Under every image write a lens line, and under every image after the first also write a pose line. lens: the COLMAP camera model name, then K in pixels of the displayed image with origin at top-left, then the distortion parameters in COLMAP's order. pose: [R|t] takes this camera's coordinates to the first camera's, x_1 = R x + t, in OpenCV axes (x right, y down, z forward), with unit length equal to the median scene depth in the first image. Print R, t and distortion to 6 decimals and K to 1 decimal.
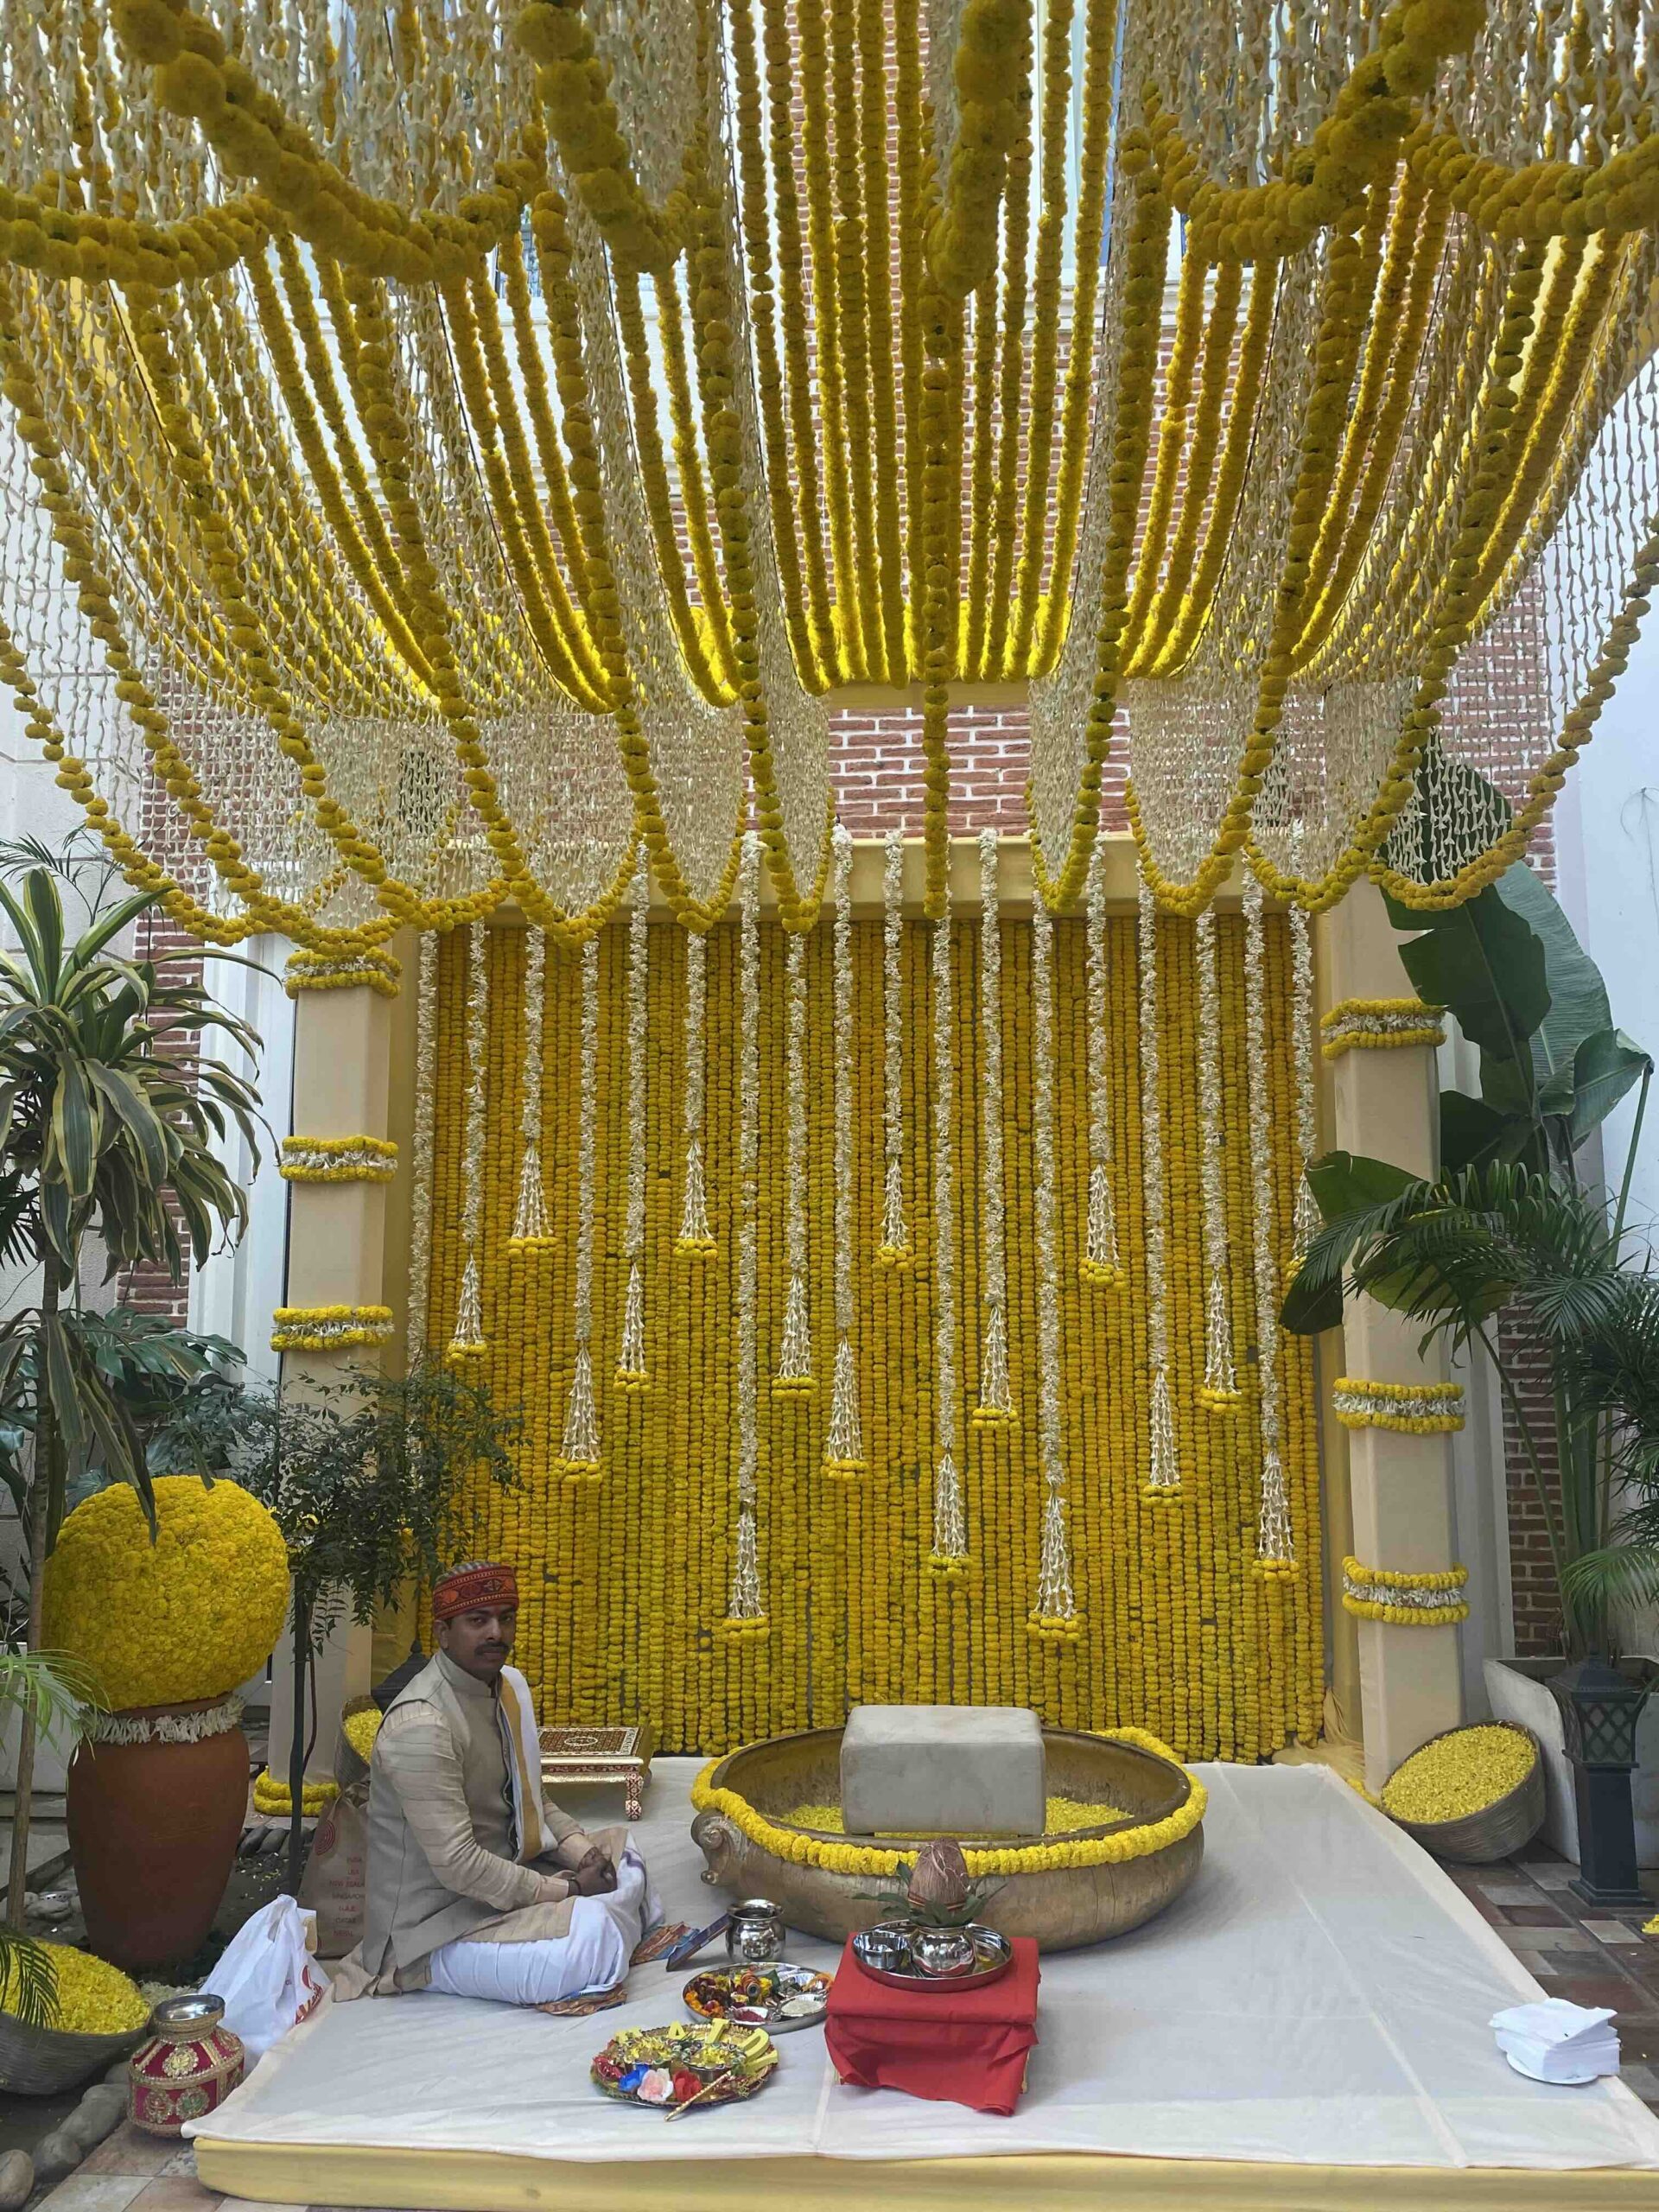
lens RADIAL K [[1712.4, 0, 803.6], [0, 1712.4, 1109.1], [0, 0, 1]] dist [0.097511, -0.275295]
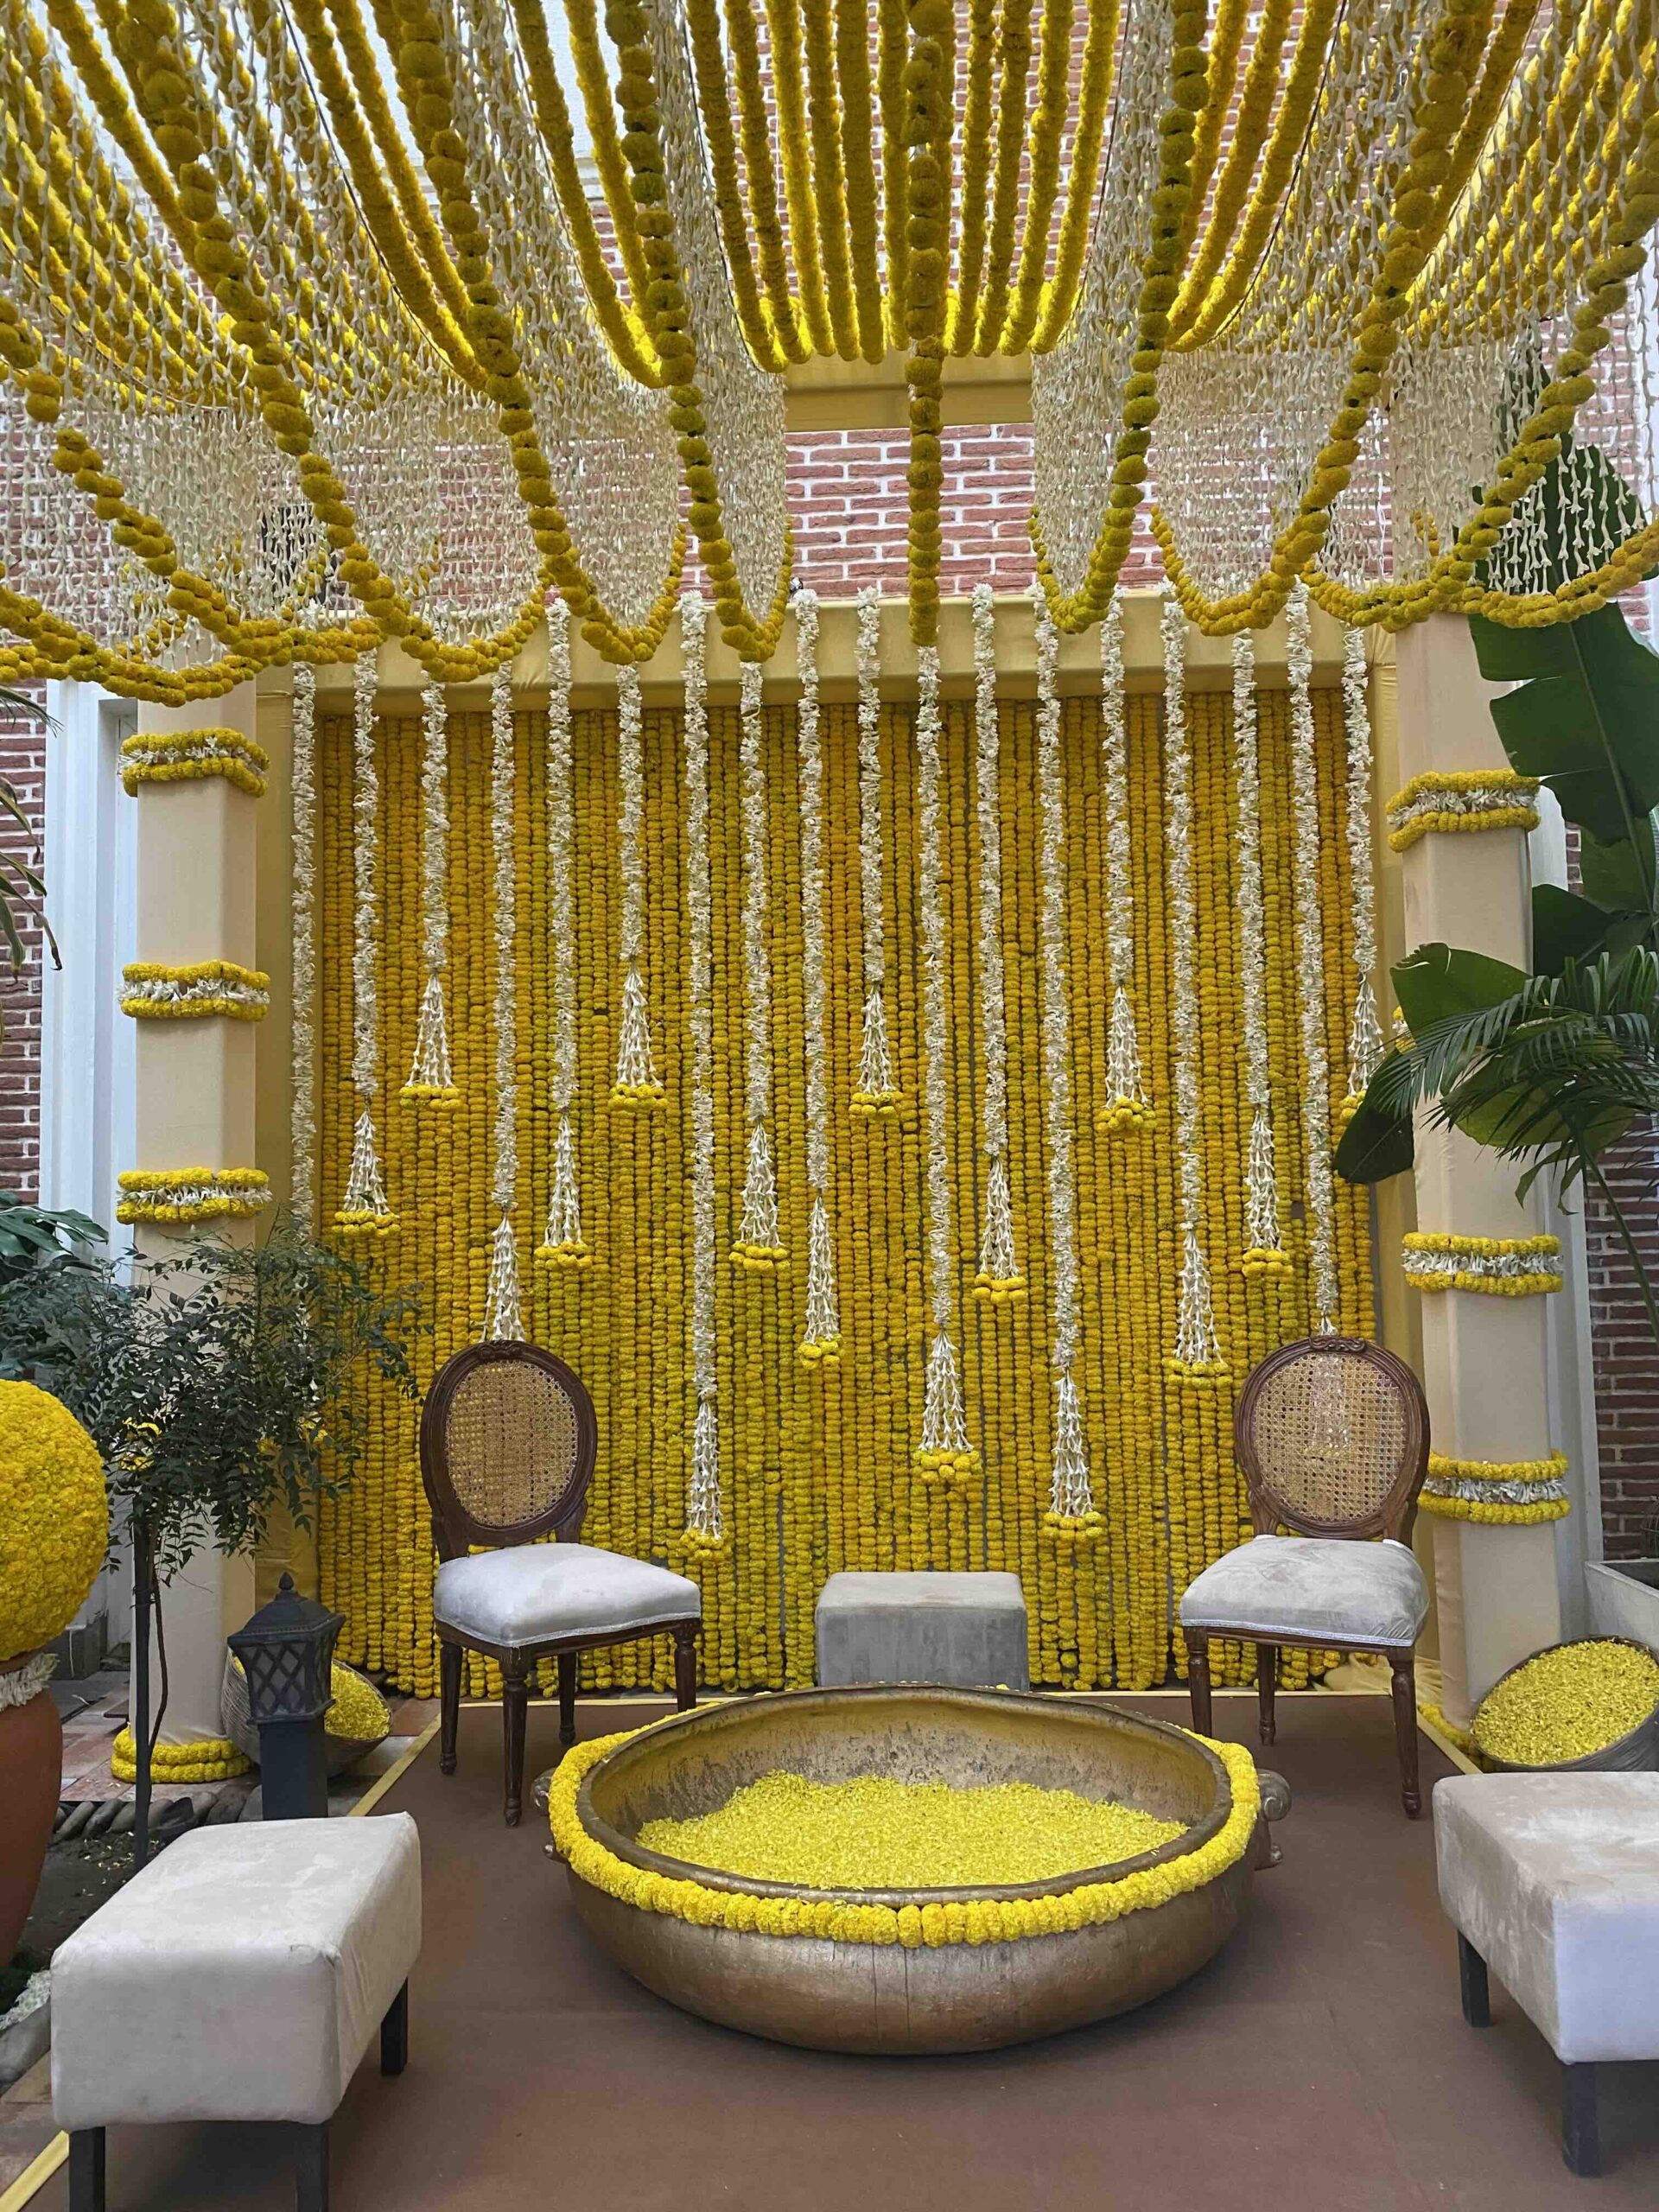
lens RADIAL K [[1693.8, 0, 829.5], [0, 1693.8, 1106.0], [0, 0, 1]] dist [0.066379, -0.141416]
pose [[0.999519, -0.016928, 0.025969, 0.008801], [0.015371, 0.998138, 0.059026, 0.038158], [-0.026920, -0.058599, 0.997919, 0.172688]]
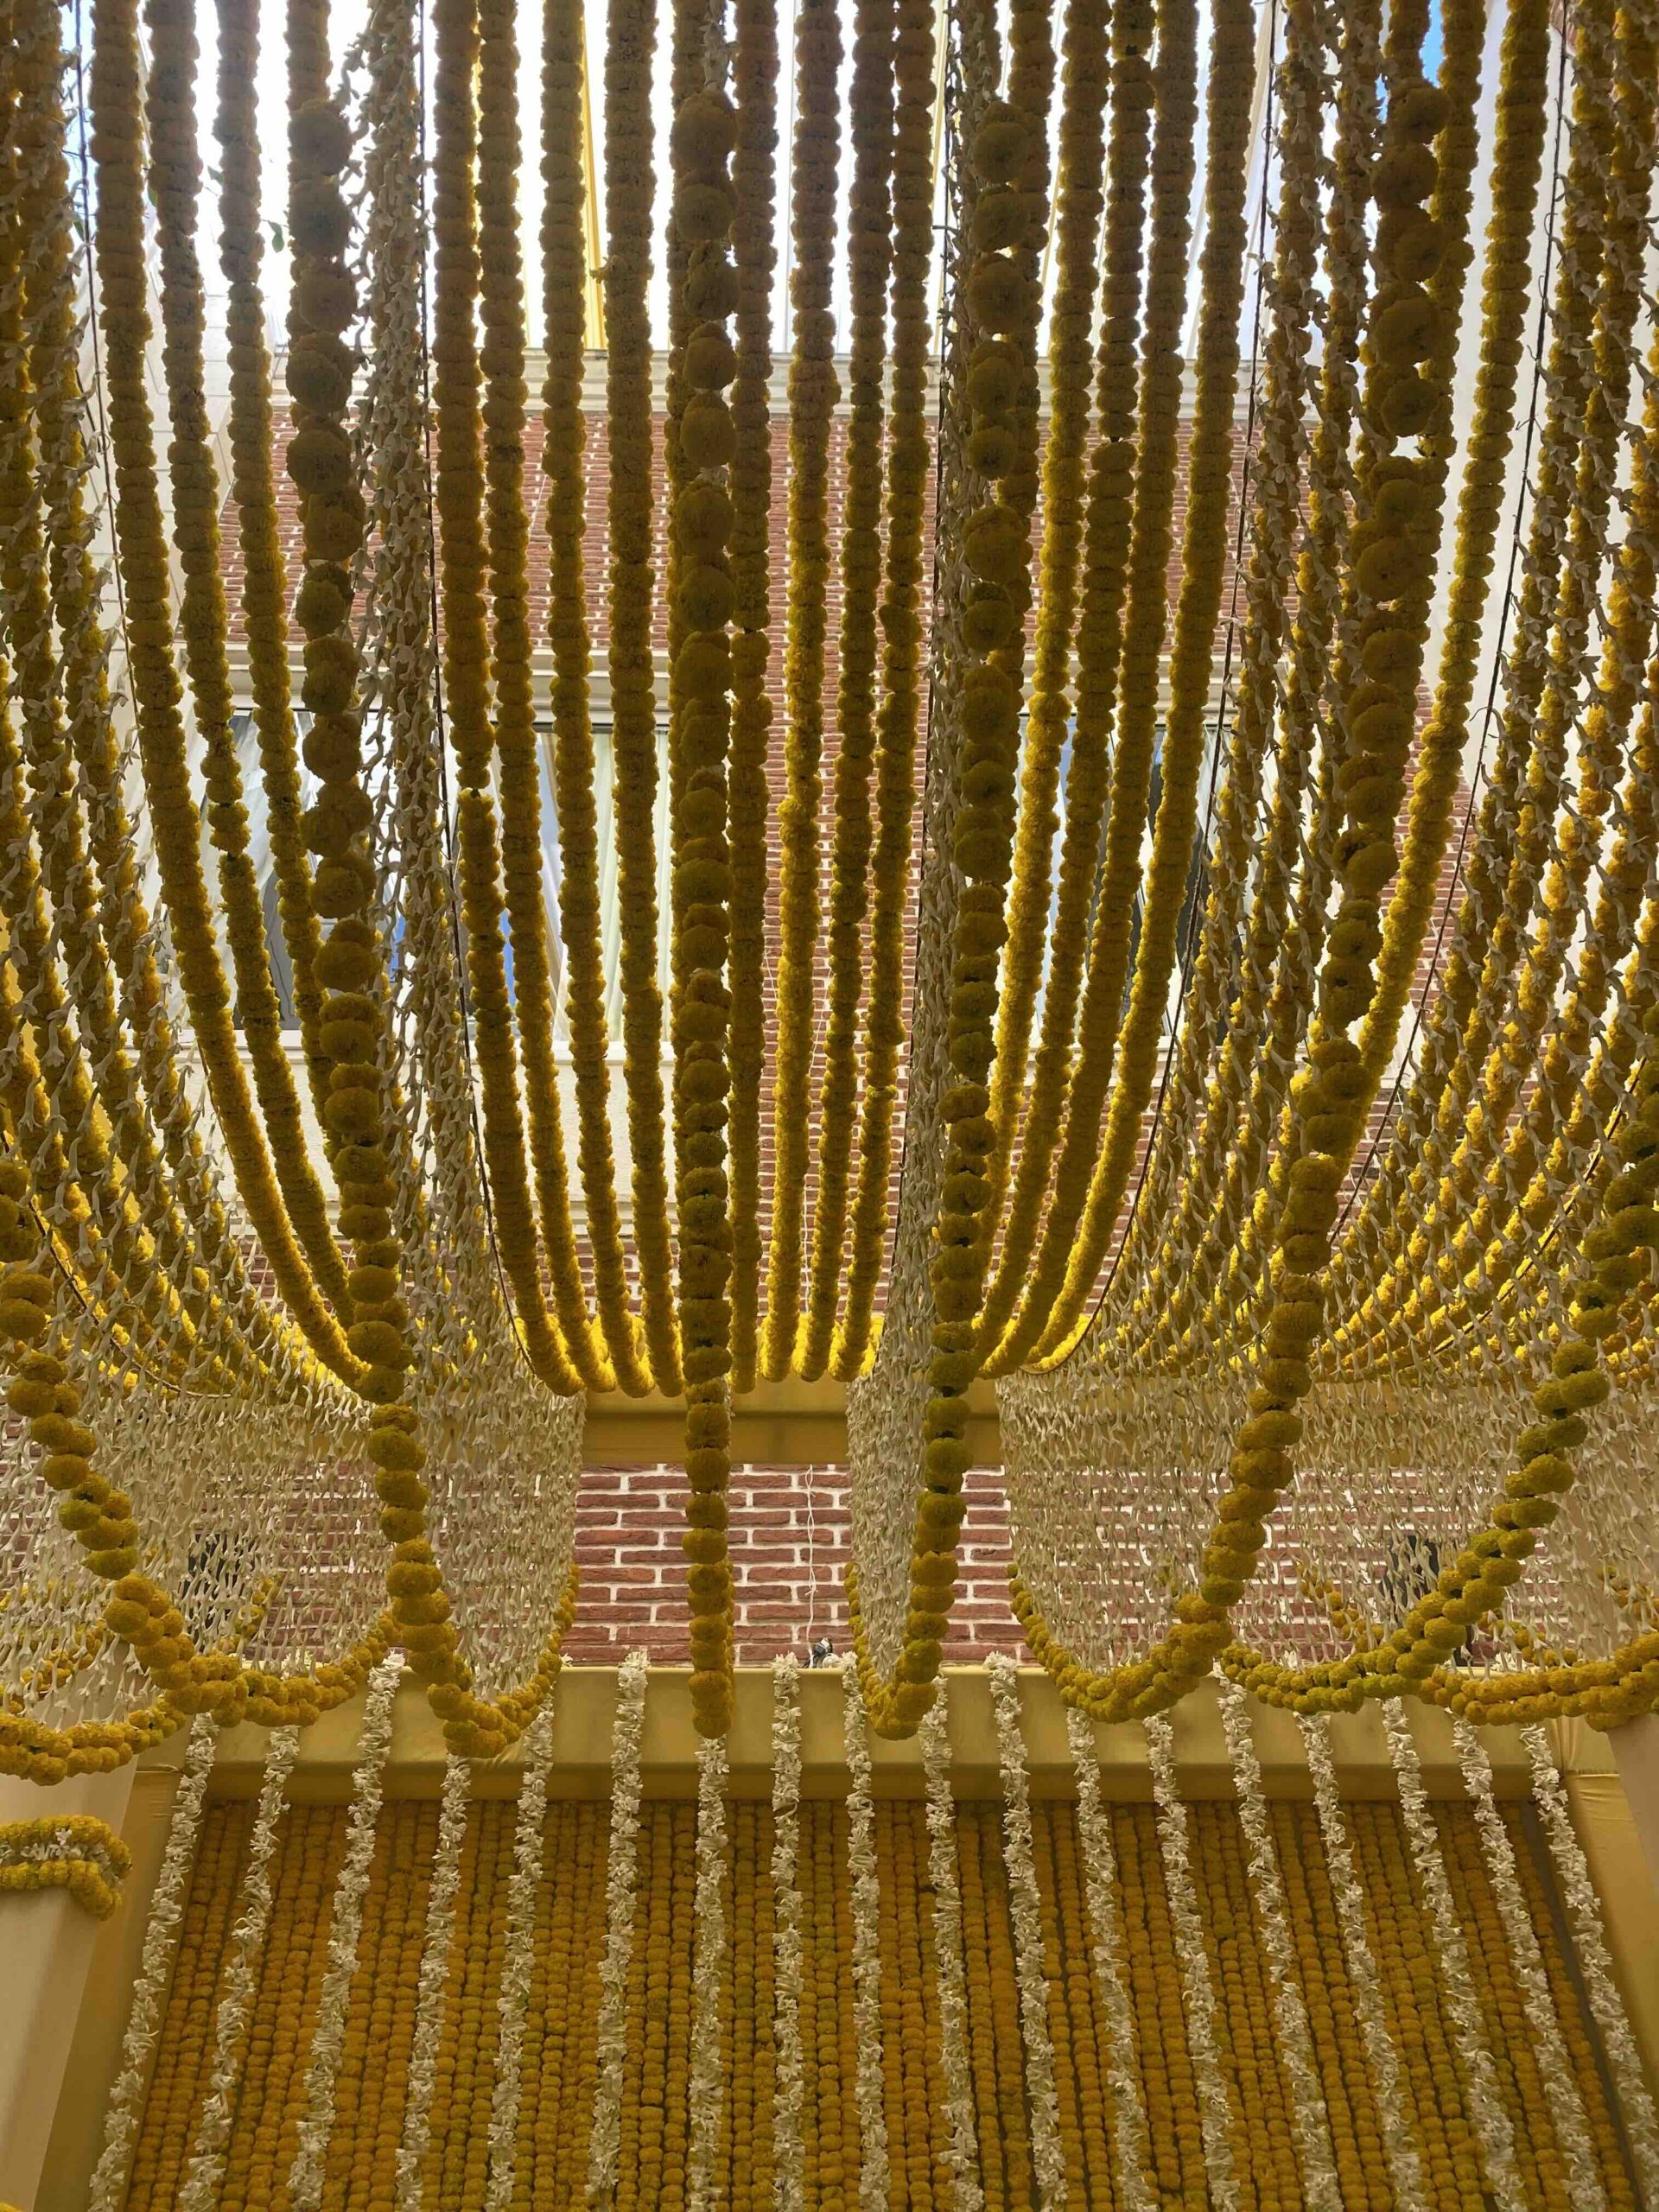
lens RADIAL K [[1710.4, 0, 801.2], [0, 1710.4, 1095.2], [0, 0, 1]] dist [0.018927, -0.005466]
pose [[0.994406, 0.054768, 0.090321, -0.070866], [0.001754, 0.846397, -0.532550, 0.010225], [-0.105614, 0.529729, 0.841566, 0.332235]]
